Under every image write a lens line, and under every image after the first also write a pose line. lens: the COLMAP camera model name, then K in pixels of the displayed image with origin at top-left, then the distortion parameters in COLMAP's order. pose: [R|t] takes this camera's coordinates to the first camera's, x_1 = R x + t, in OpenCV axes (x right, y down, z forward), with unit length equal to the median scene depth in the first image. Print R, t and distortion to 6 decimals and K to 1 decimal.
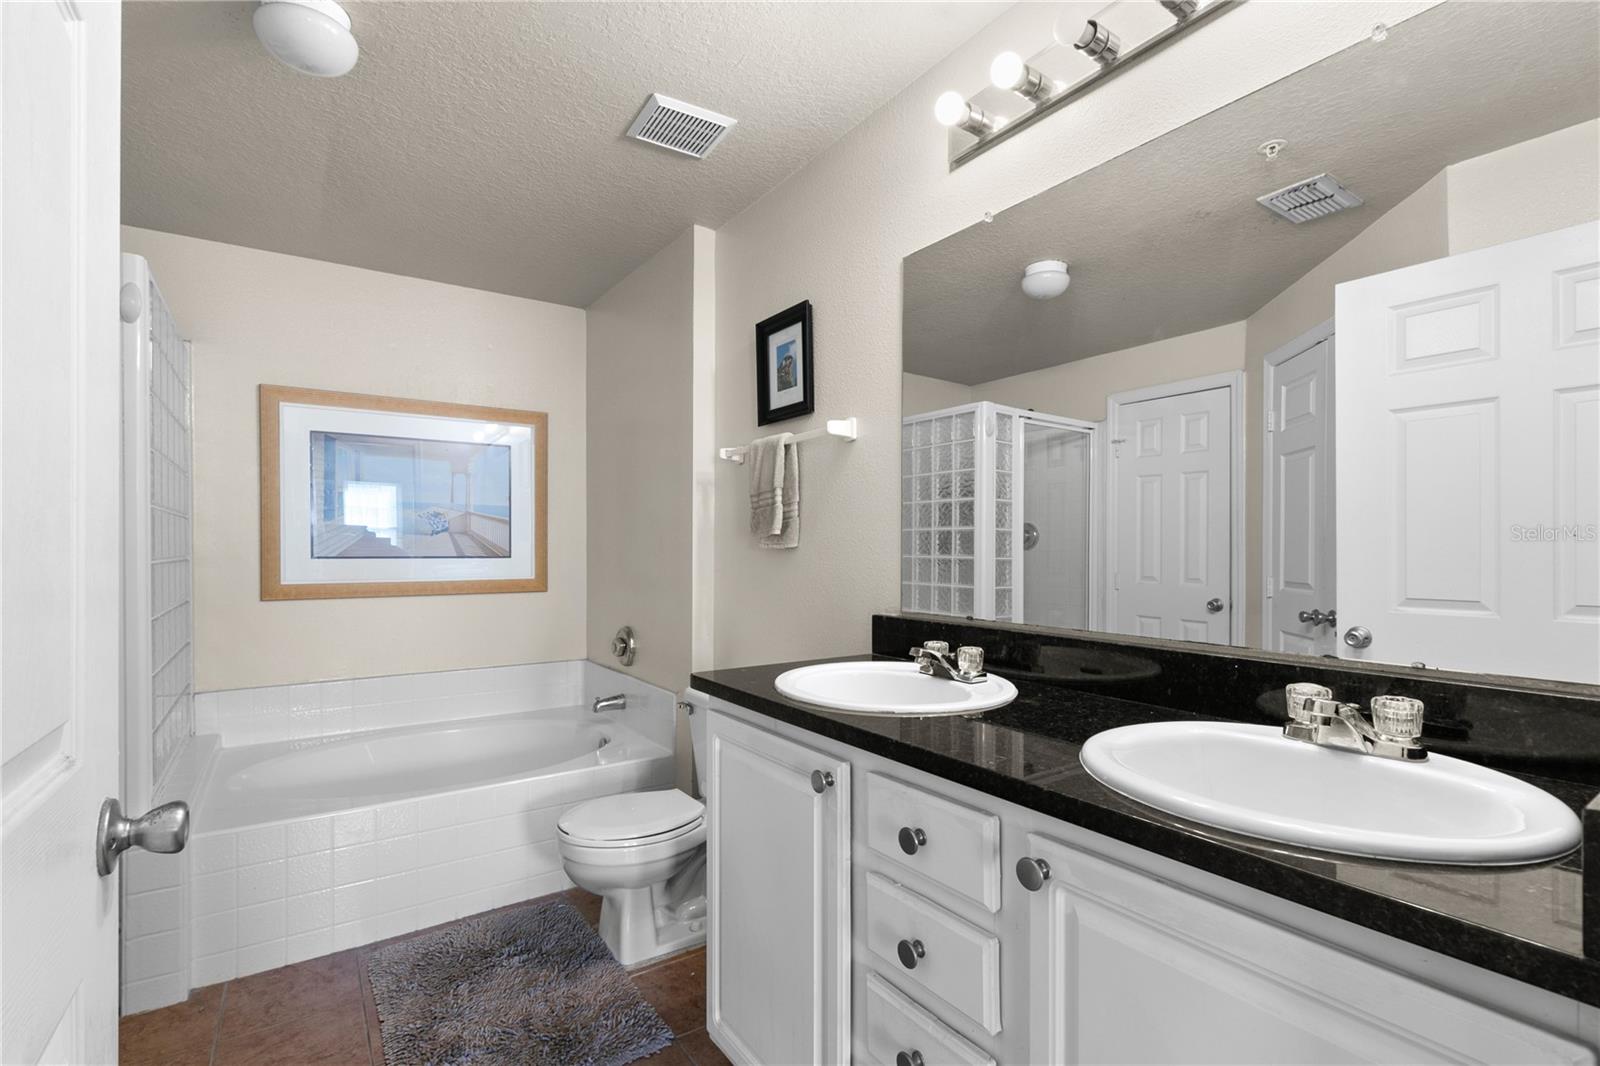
lens RADIAL K [[740.6, 0, 804.3], [0, 740.6, 552.5], [0, 0, 1]] dist [0.013167, -0.004606]
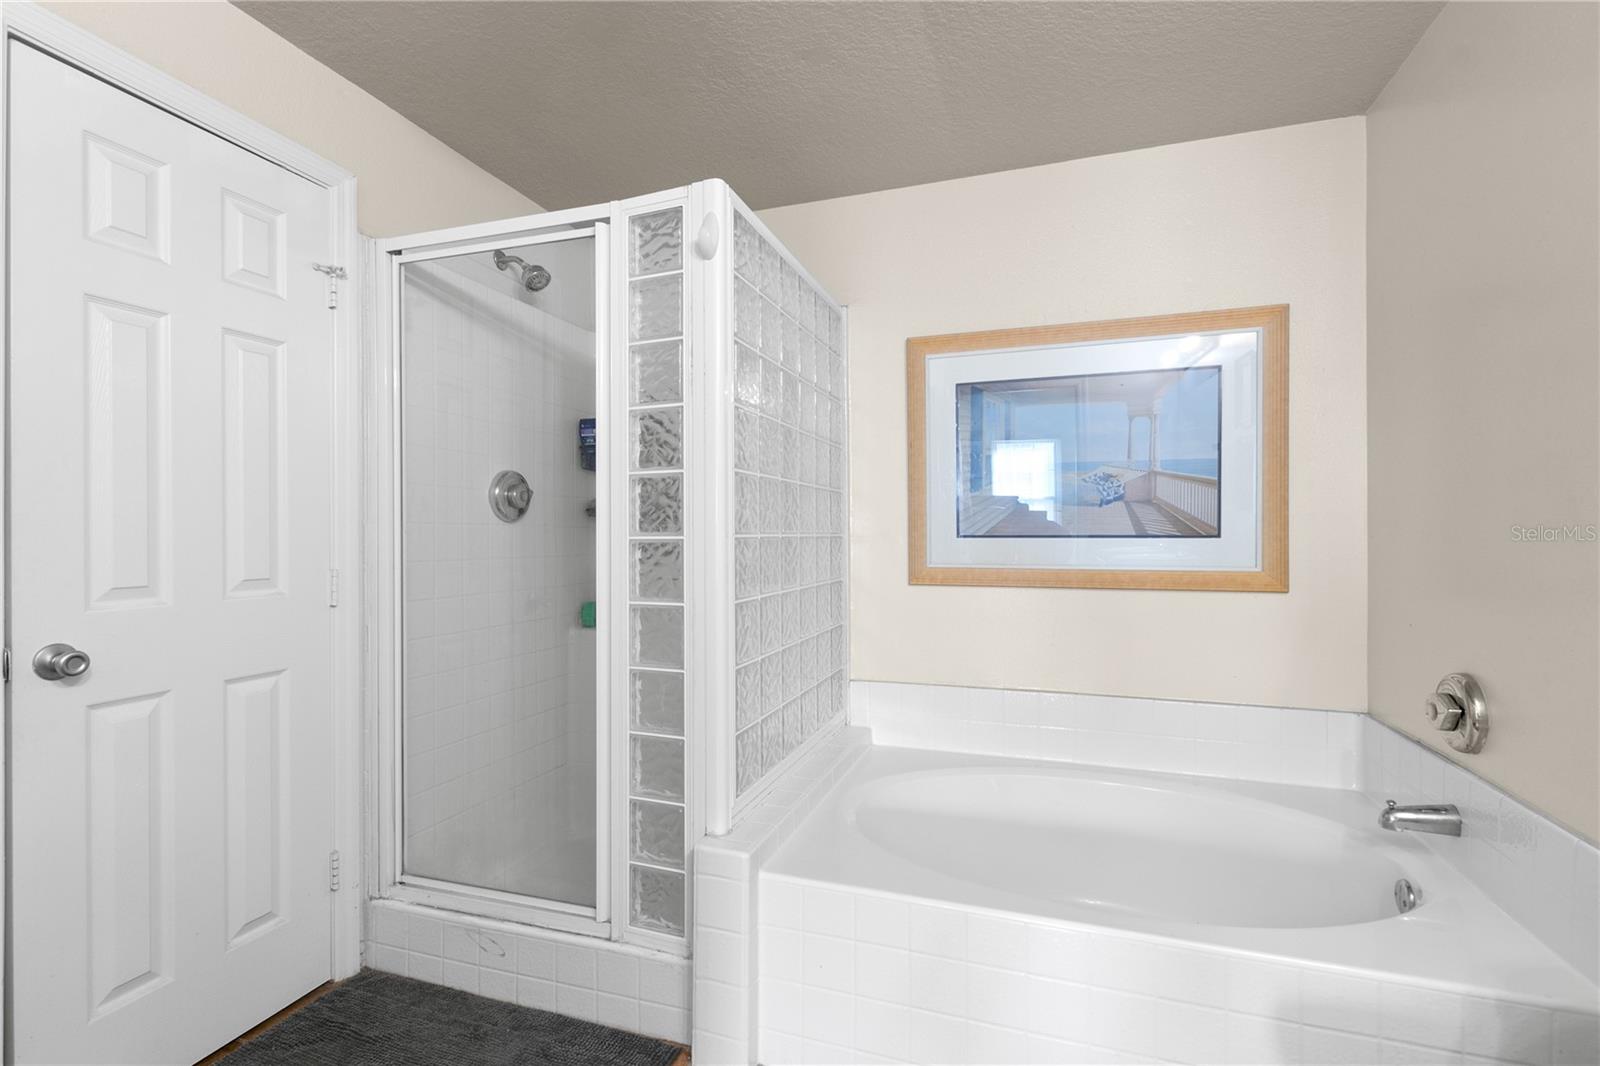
lens RADIAL K [[740.6, 0, 767.3], [0, 740.6, 534.8], [0, 0, 1]] dist [0.013167, -0.004606]
pose [[0.565165, -0.002670, -0.824974, -0.096876], [-0.000961, 0.999992, -0.003895, 0.008804], [0.824977, 0.002994, 0.565158, 0.354680]]
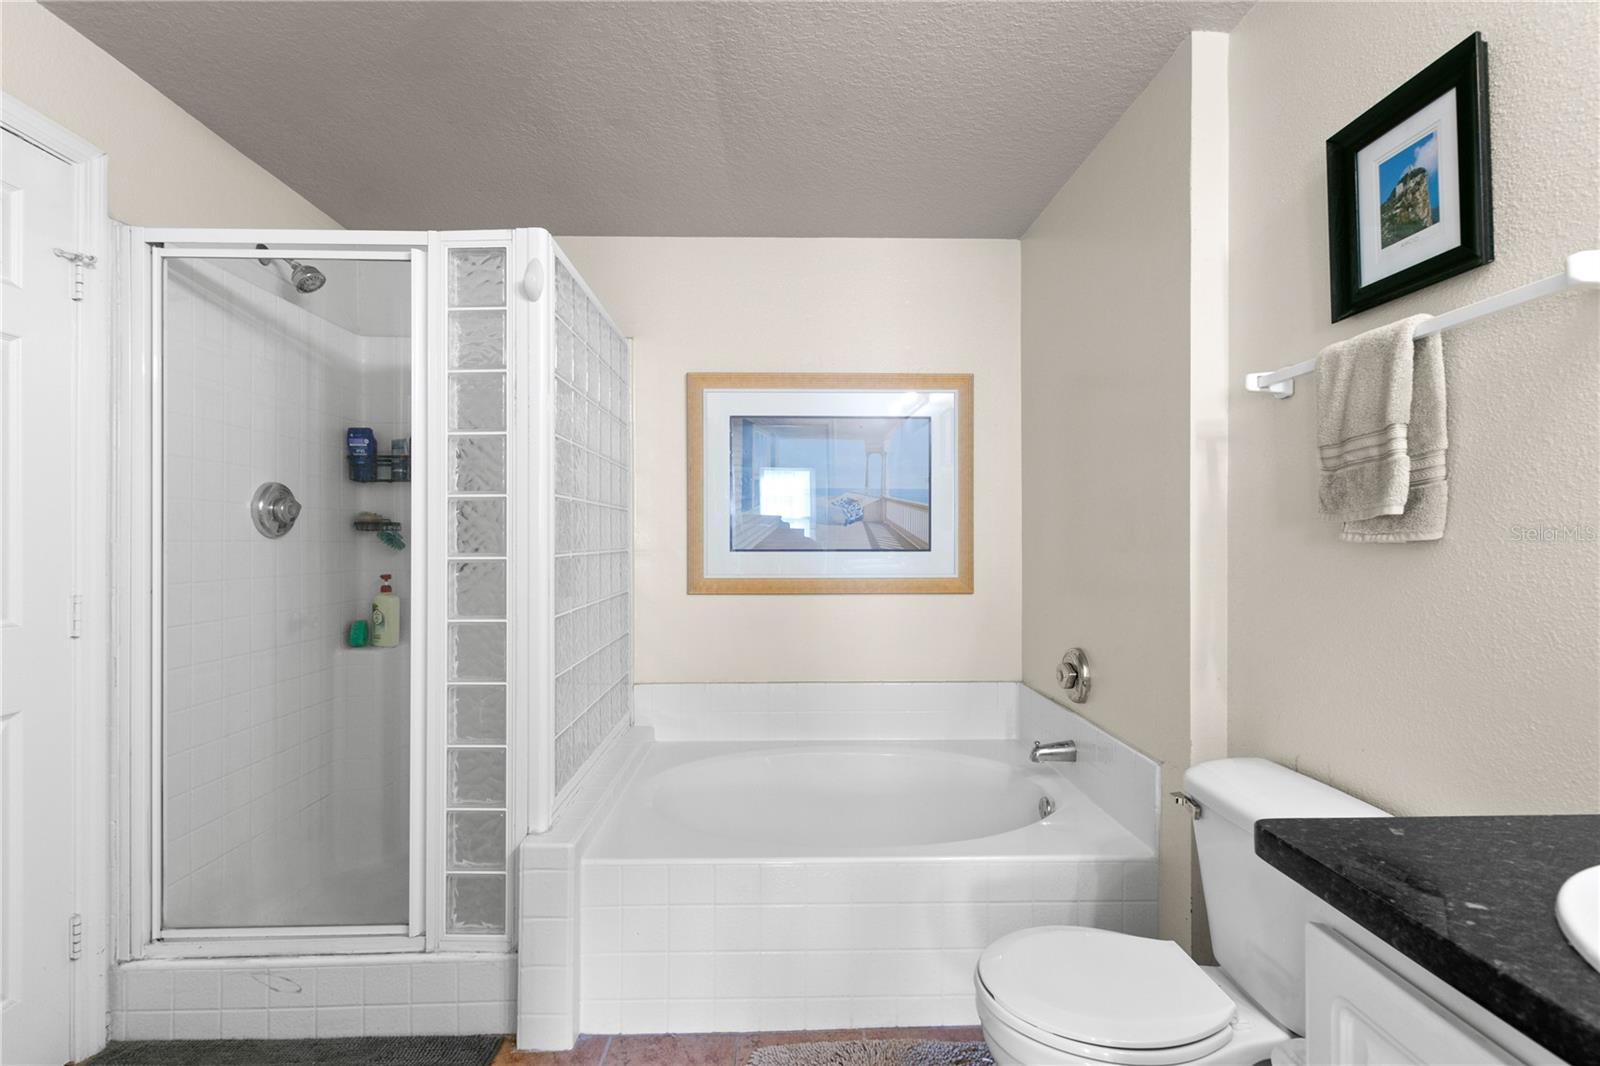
lens RADIAL K [[740.6, 0, 789.2], [0, 740.6, 533.1], [0, 0, 1]] dist [0.013167, -0.004606]
pose [[0.829591, -0.004086, -0.558357, -0.073833], [-0.003213, 0.999922, -0.012092, -0.003568], [0.558362, 0.011825, 0.829513, 0.259641]]
